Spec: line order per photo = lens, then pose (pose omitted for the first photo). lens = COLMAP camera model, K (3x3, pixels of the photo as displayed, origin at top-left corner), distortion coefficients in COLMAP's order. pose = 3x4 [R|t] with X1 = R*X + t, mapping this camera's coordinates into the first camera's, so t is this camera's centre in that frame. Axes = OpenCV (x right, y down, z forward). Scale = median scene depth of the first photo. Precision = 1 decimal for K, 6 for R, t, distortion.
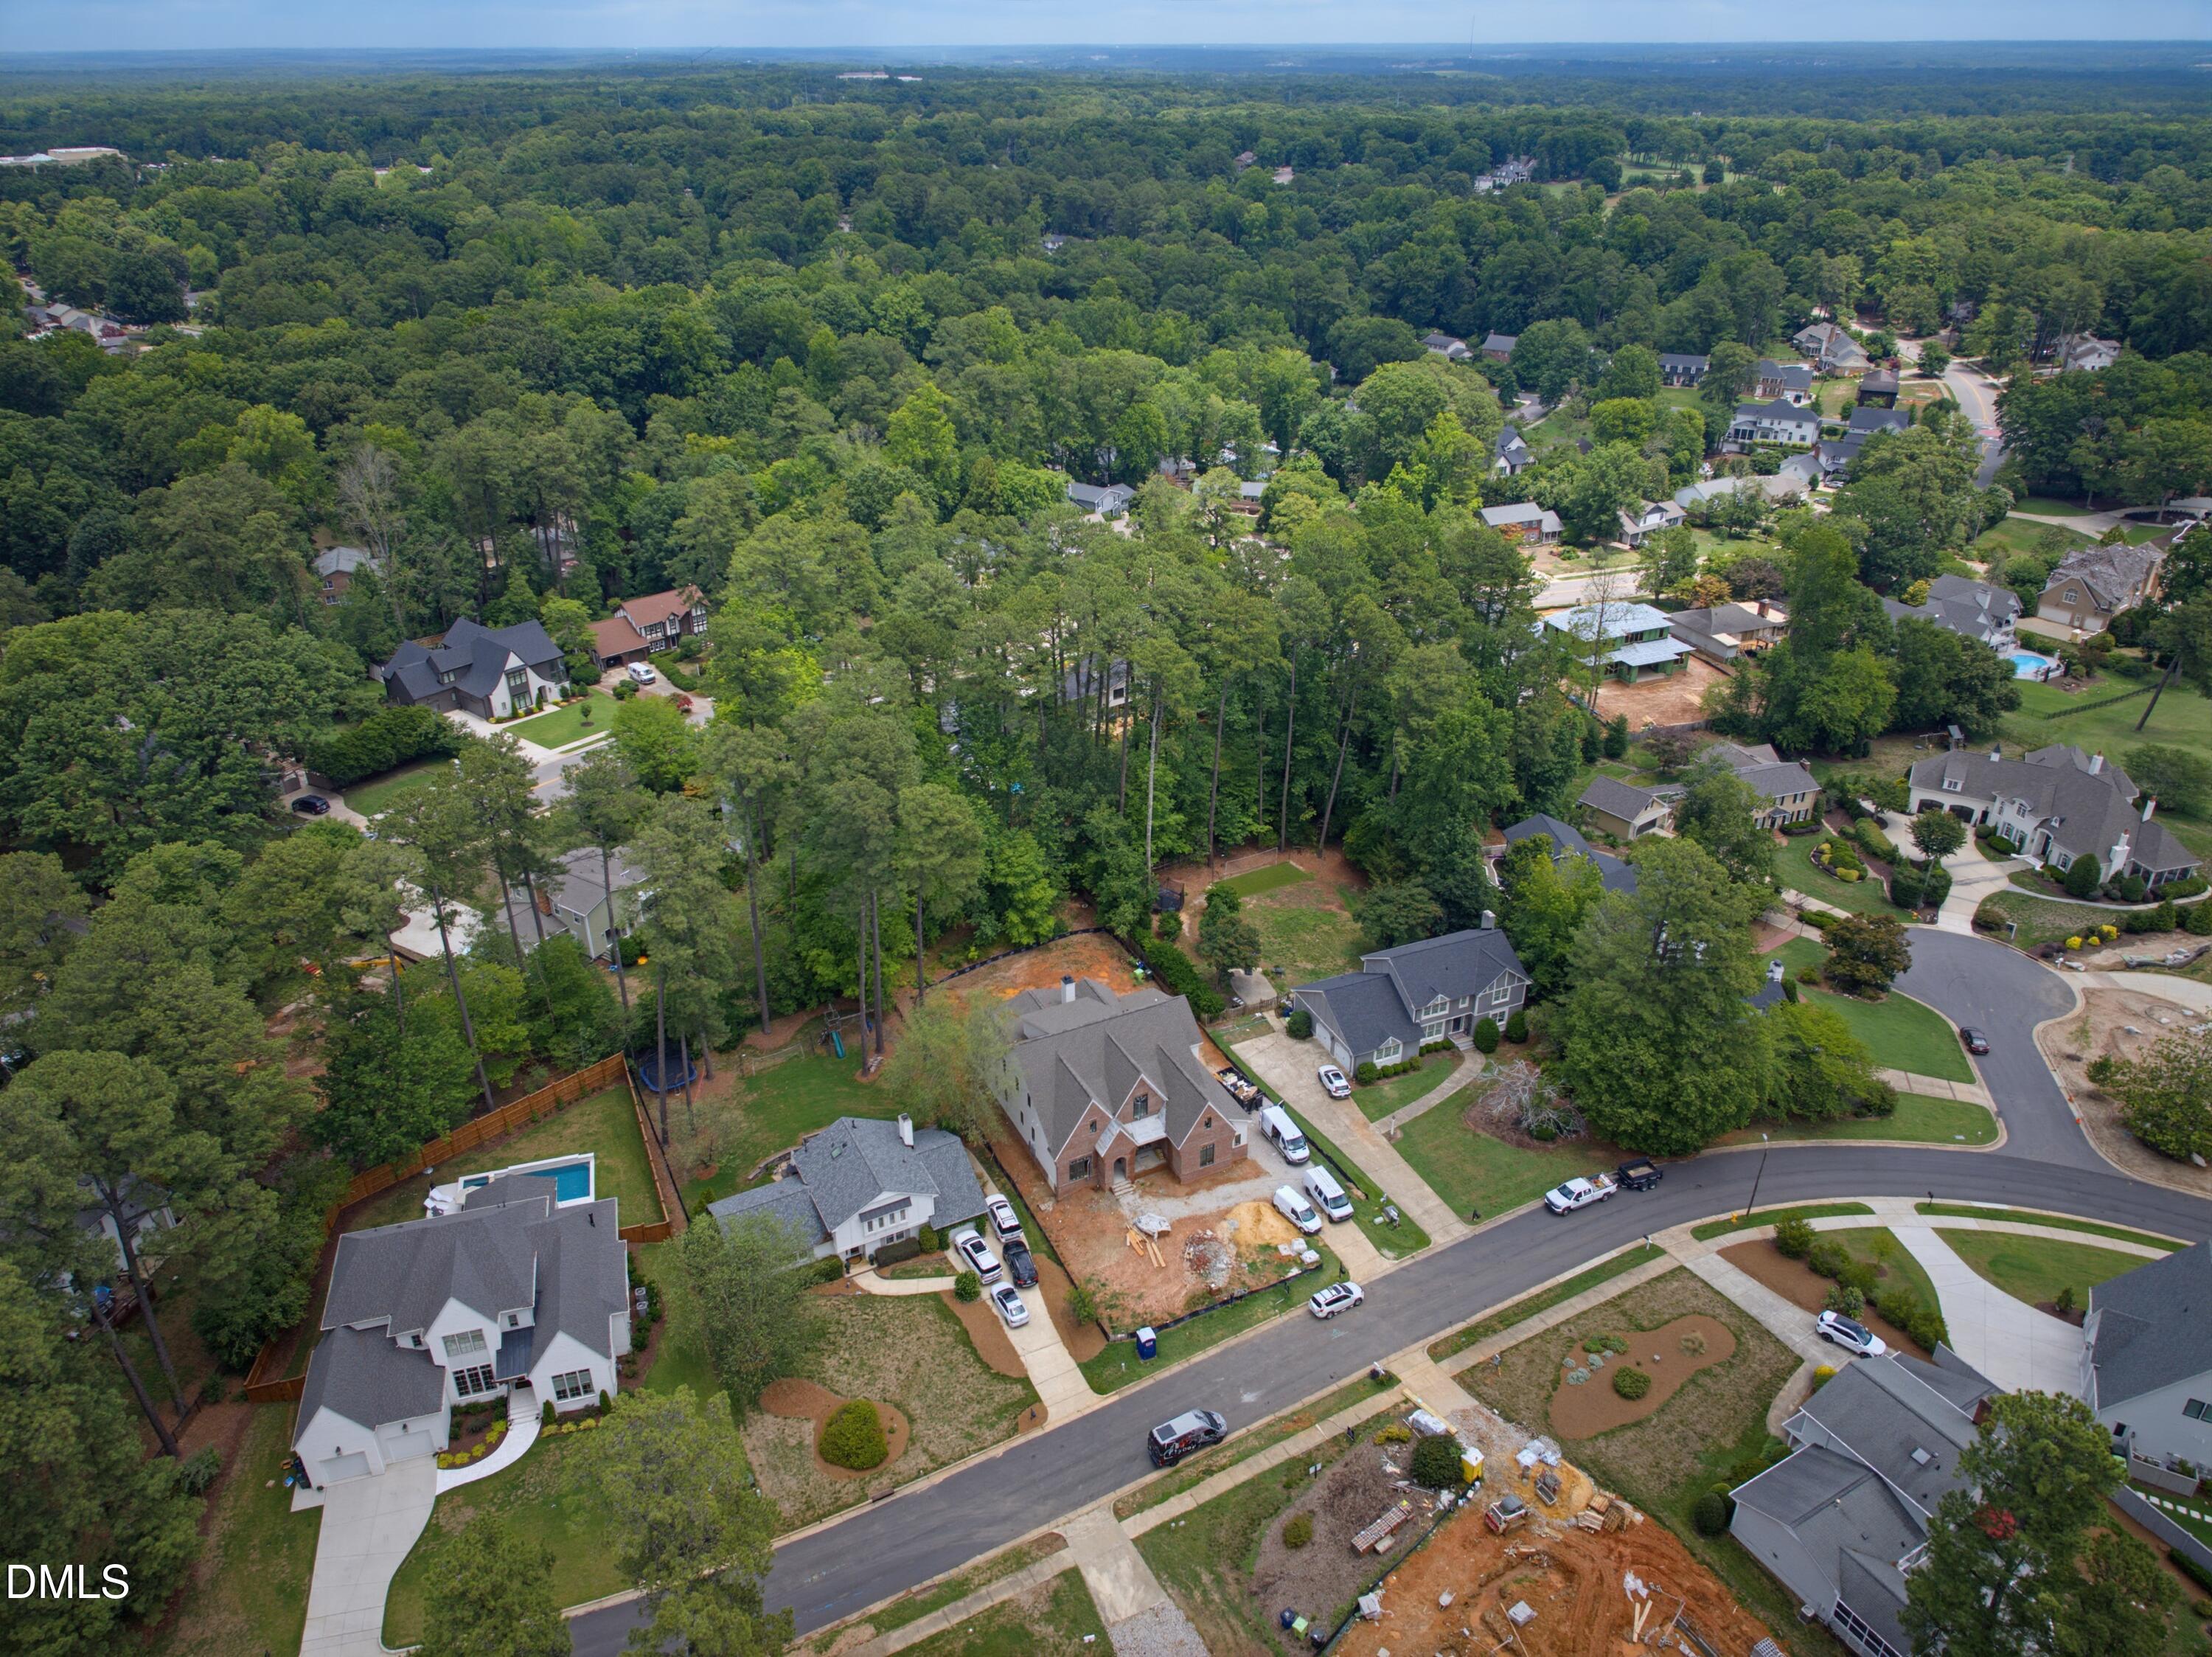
lens RADIAL K [[1515.4, 0, 1106.0], [0, 1515.4, 827.2], [0, 0, 1]] dist [-0.011077, 0.009326]
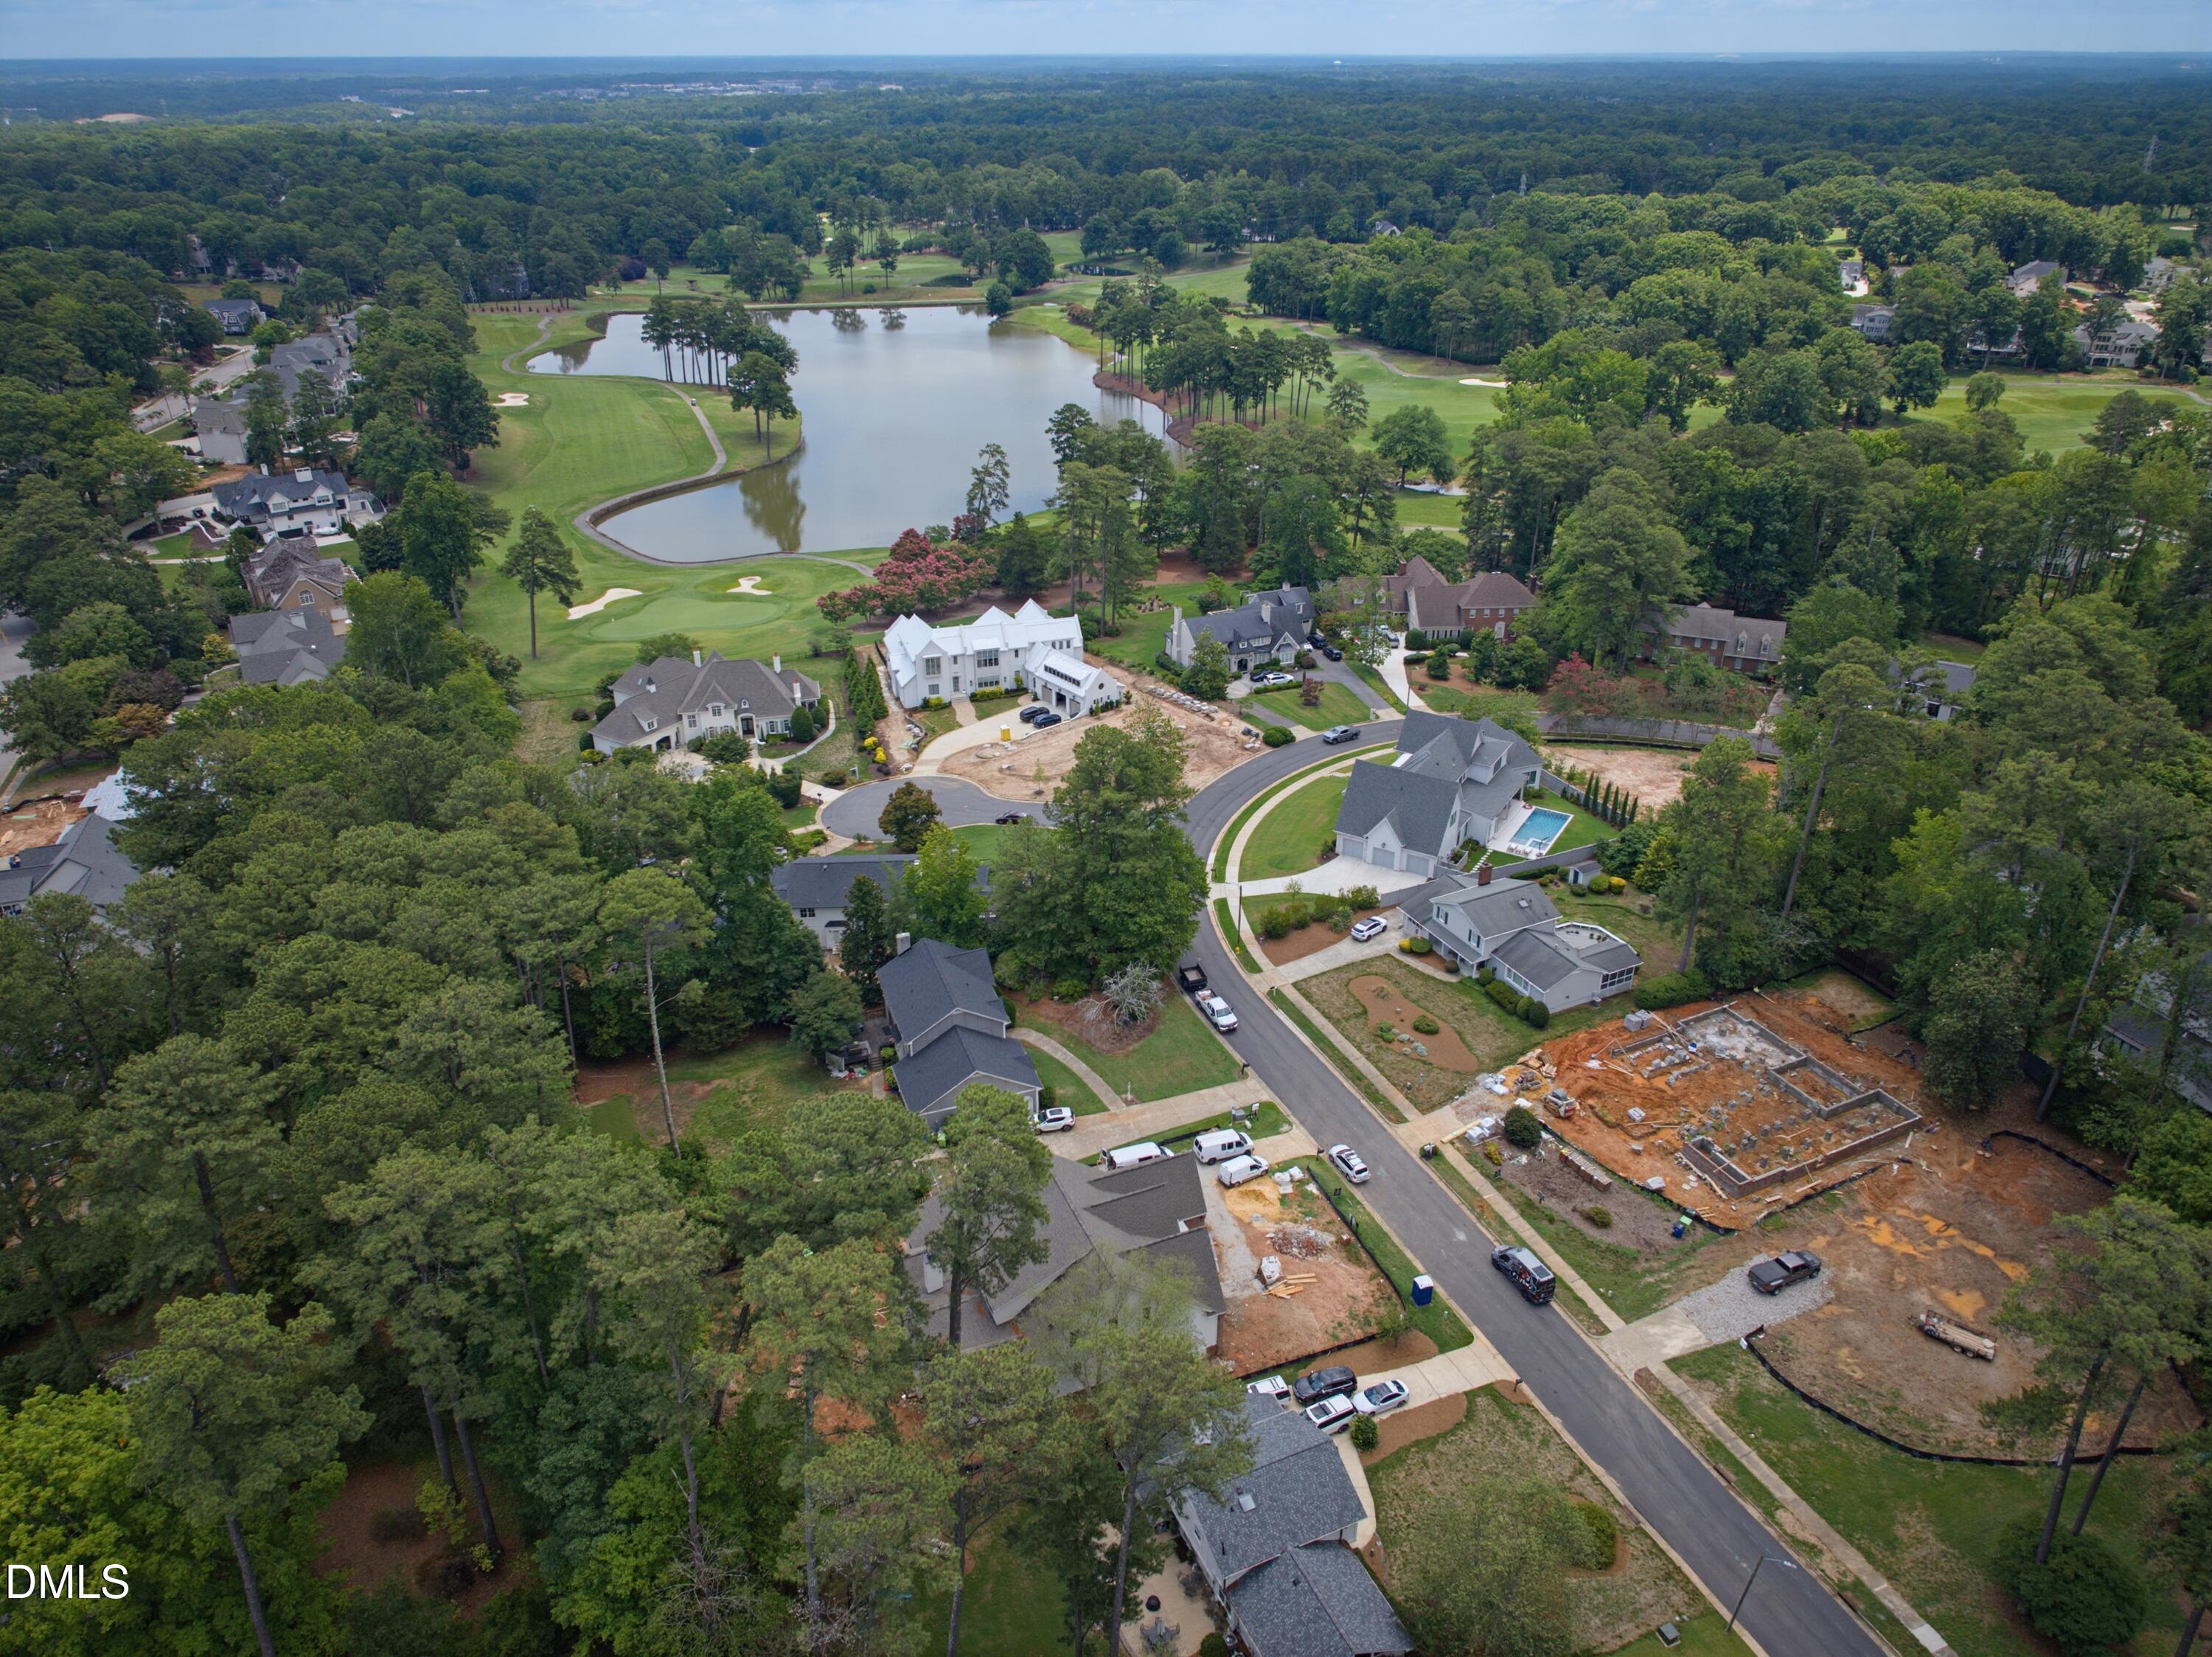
lens RADIAL K [[1515.4, 0, 1105.2], [0, 1515.4, 830.8], [0, 0, 1]] dist [-0.011077, 0.009326]
pose [[0.056512, -0.459713, 0.886268, -0.622228], [0.472830, 0.794150, 0.381782, -0.333940], [-0.879340, 0.397479, 0.262245, 0.649217]]
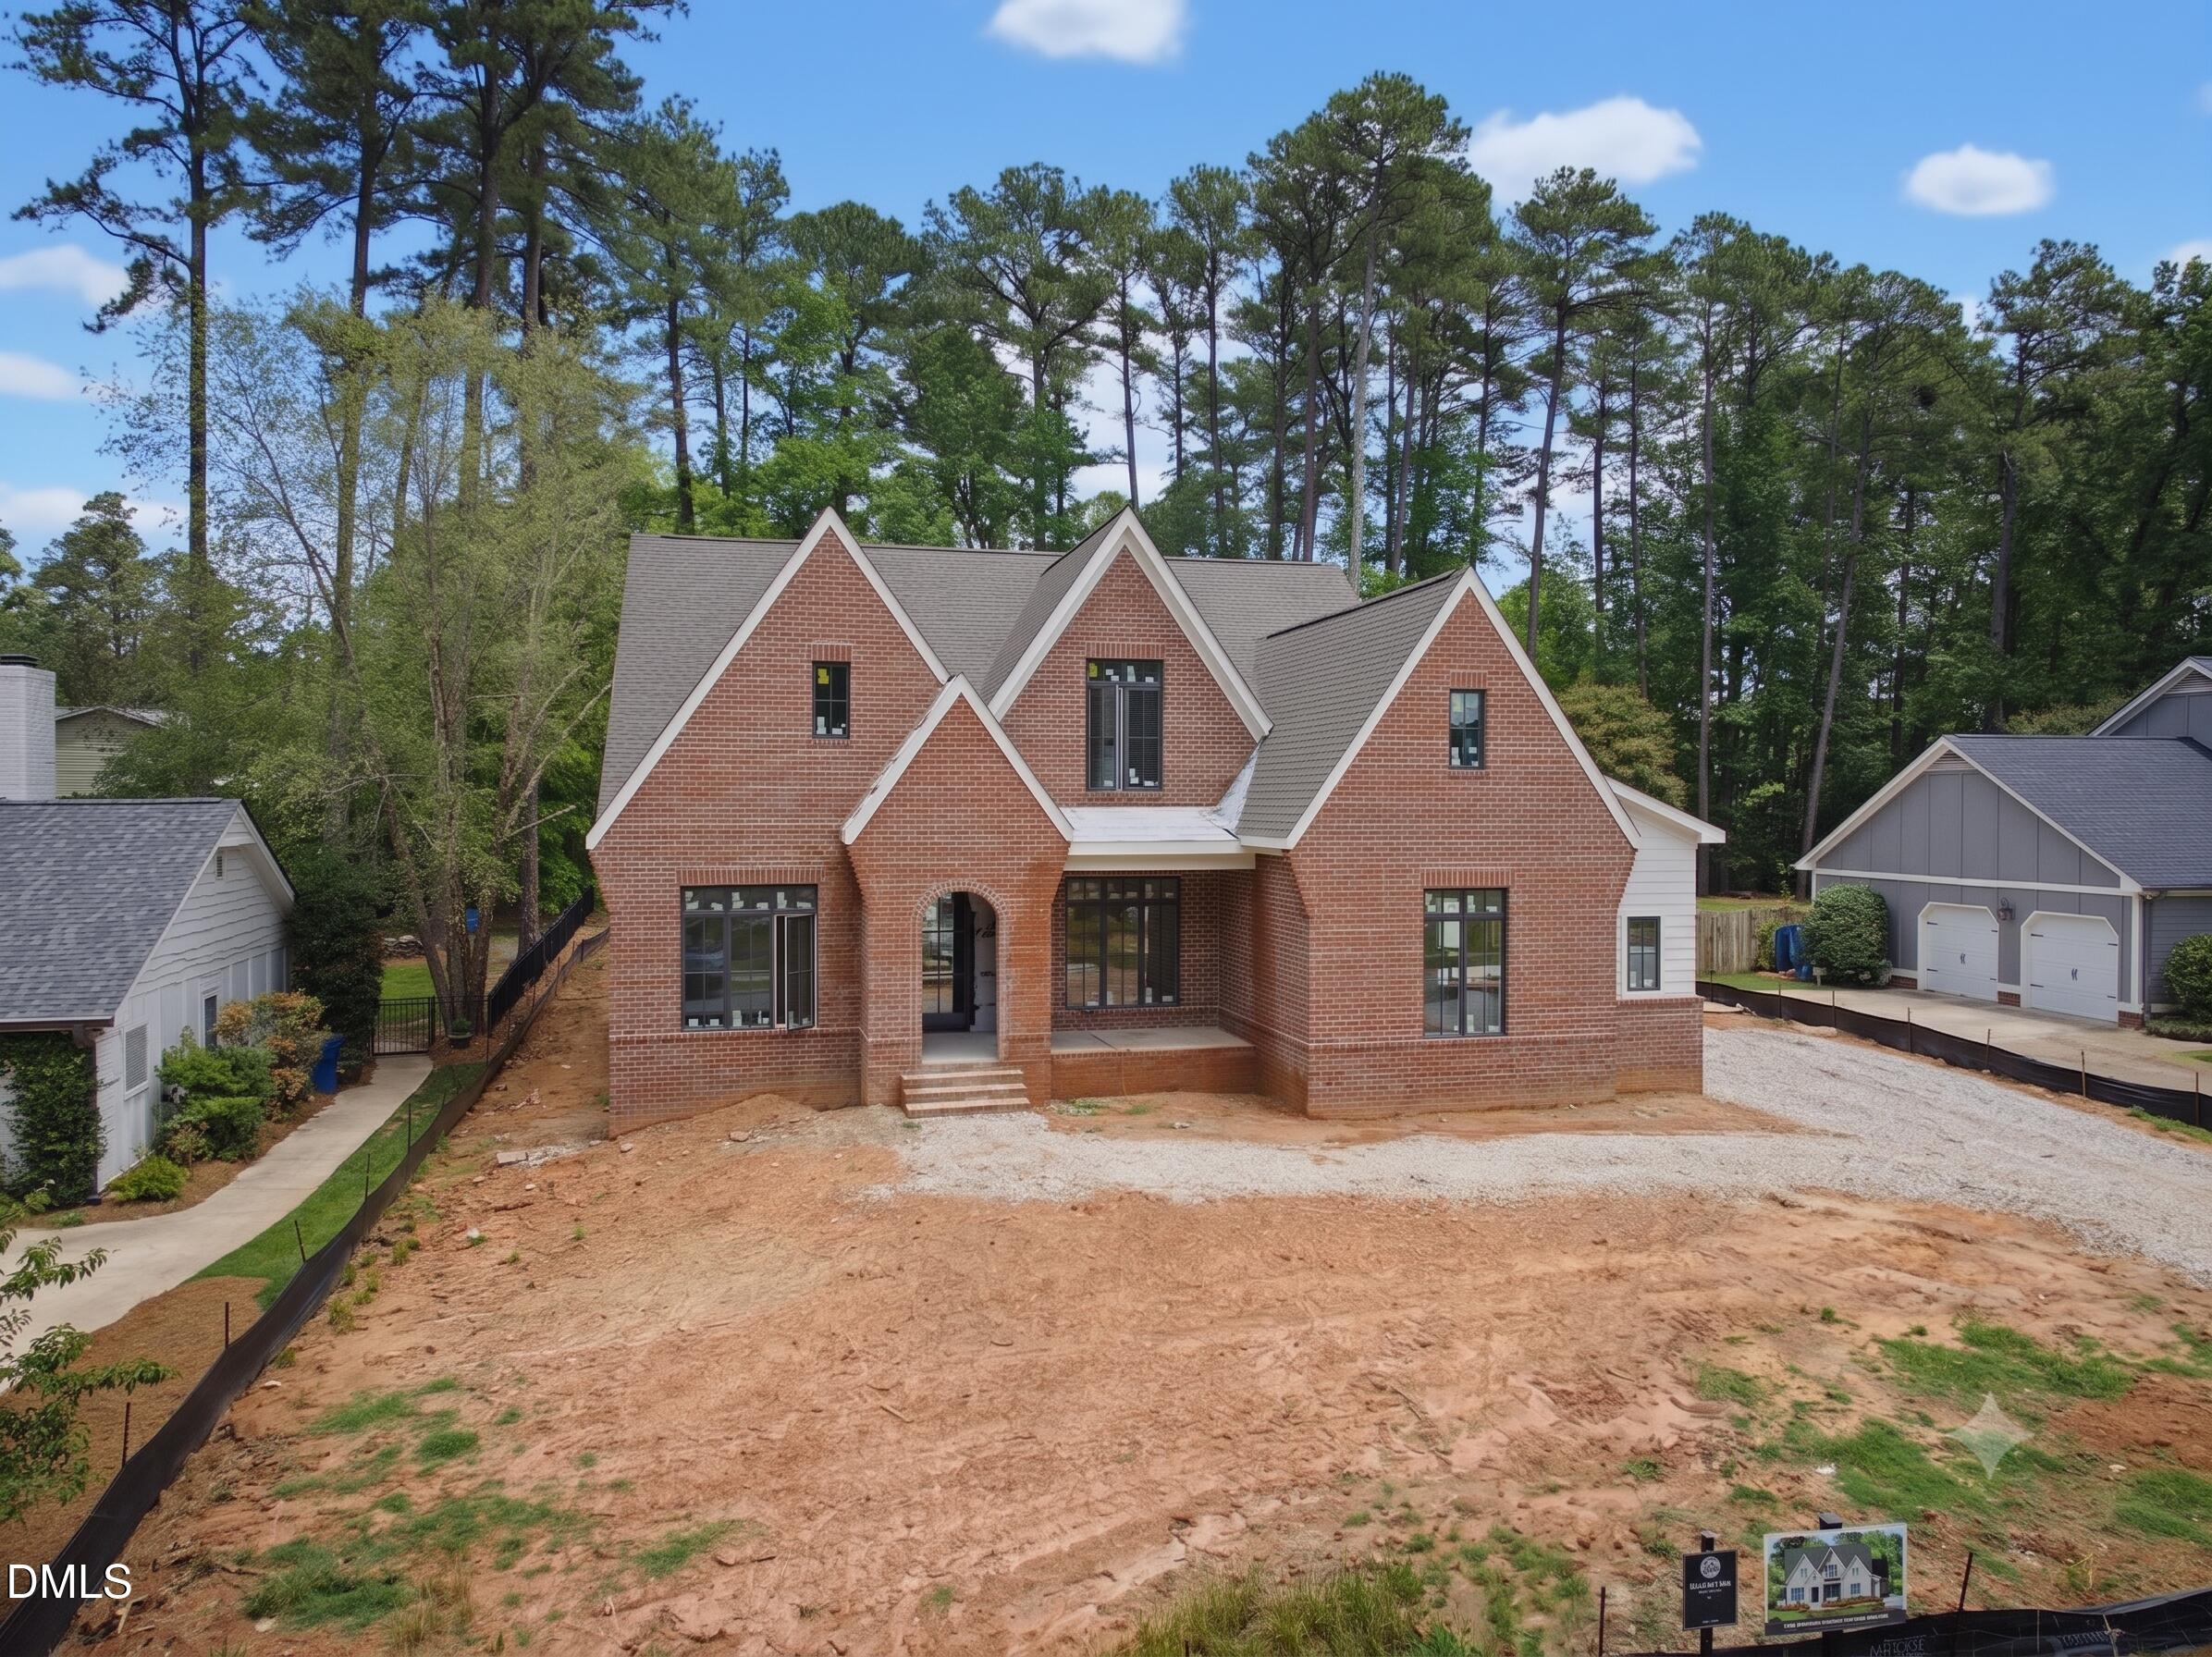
lens RADIAL K [[1522.3, 0, 1100.8], [0, 1522.3, 827.2], [0, 0, 1]] dist [0.000422, 0.000226]
pose [[0.974987, -0.001263, -0.222258, 0.059356], [-0.101513, 0.887062, -0.450351, 0.264966], [0.197726, 0.461649, 0.864746, 0.770211]]
